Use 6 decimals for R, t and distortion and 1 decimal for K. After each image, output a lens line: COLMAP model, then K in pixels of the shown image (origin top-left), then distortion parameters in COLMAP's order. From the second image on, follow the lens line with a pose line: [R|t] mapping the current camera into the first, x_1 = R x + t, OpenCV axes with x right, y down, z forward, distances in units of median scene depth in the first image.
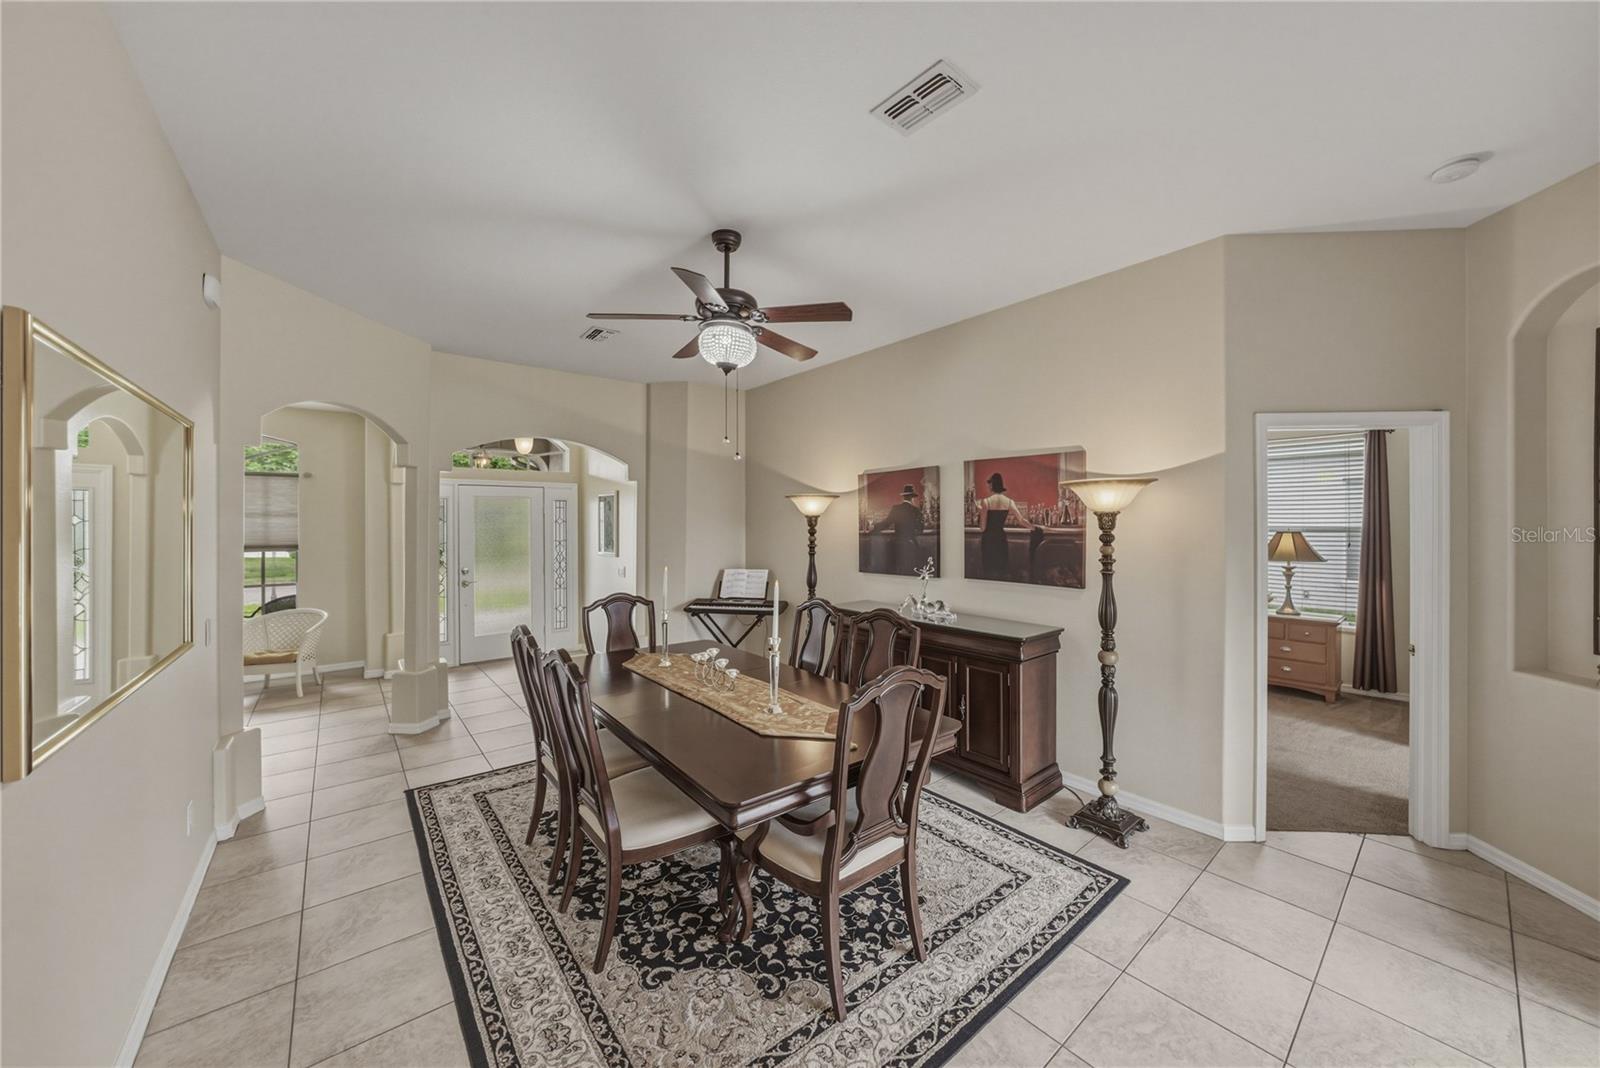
lens RADIAL K [[575.6, 0, 805.1], [0, 575.6, 524.2], [0, 0, 1]] dist [-0.018913, -0.000037]
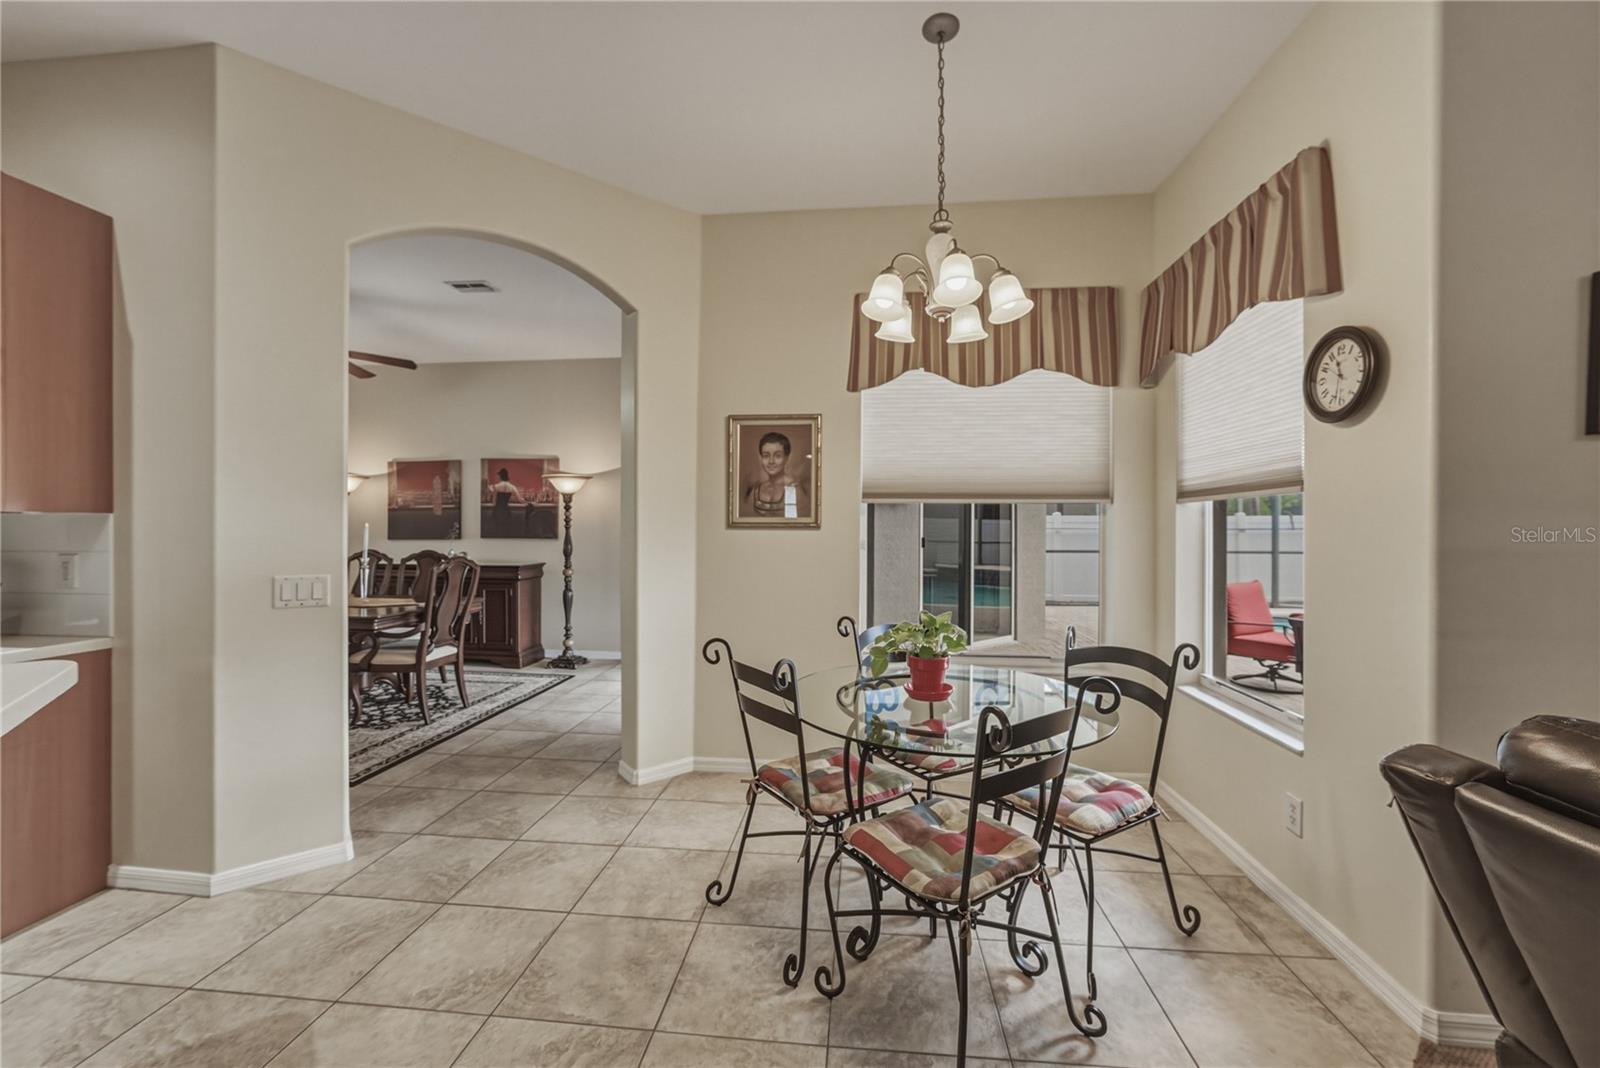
lens RADIAL K [[649.4, 0, 803.8], [0, 649.4, 528.0], [0, 0, 1]] dist [0.000287, 0.000105]
pose [[0.719941, 0.008530, 0.693983, -0.315569], [-0.005672, 0.999963, -0.006407, 0.083995], [-0.694012, 0.000676, 0.719963, -0.868236]]
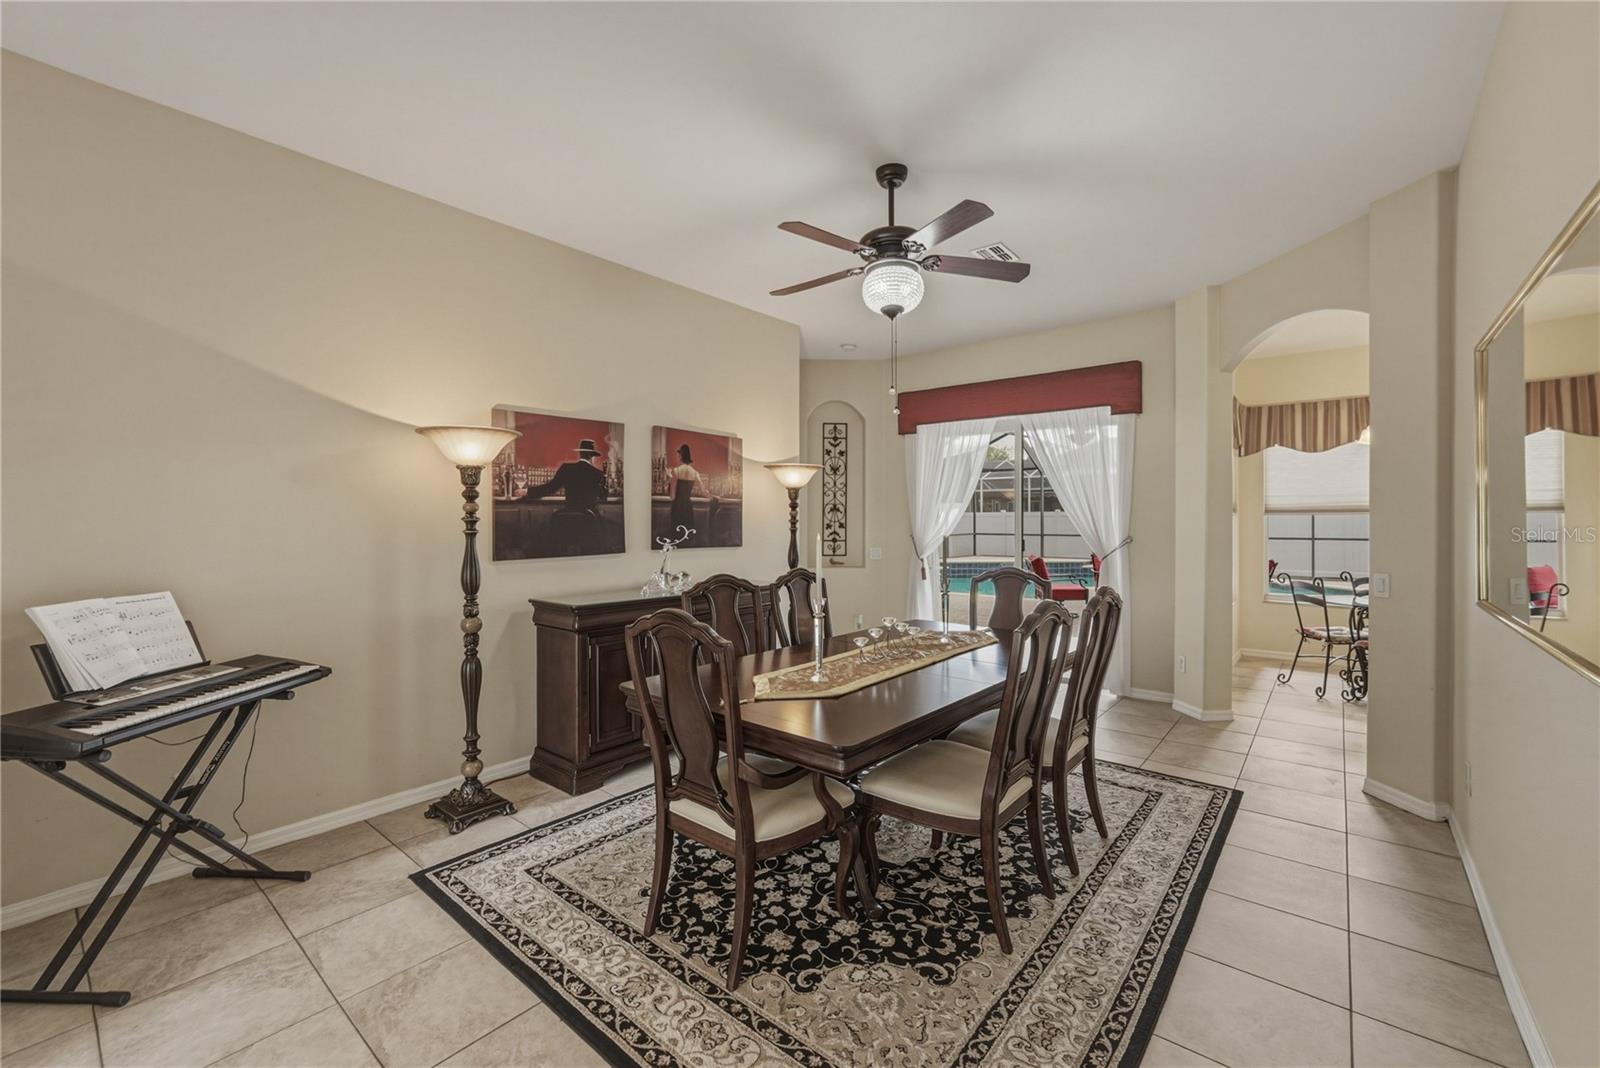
lens RADIAL K [[649.4, 0, 796.3], [0, 649.4, 524.2], [0, 0, 1]] dist [0.000287, 0.000105]
pose [[-0.169753, 0.000861, 0.985486, -0.913481], [0.006894, 0.999976, 0.000314, 0.060217], [-0.985463, 0.006847, -0.169754, 1.071991]]
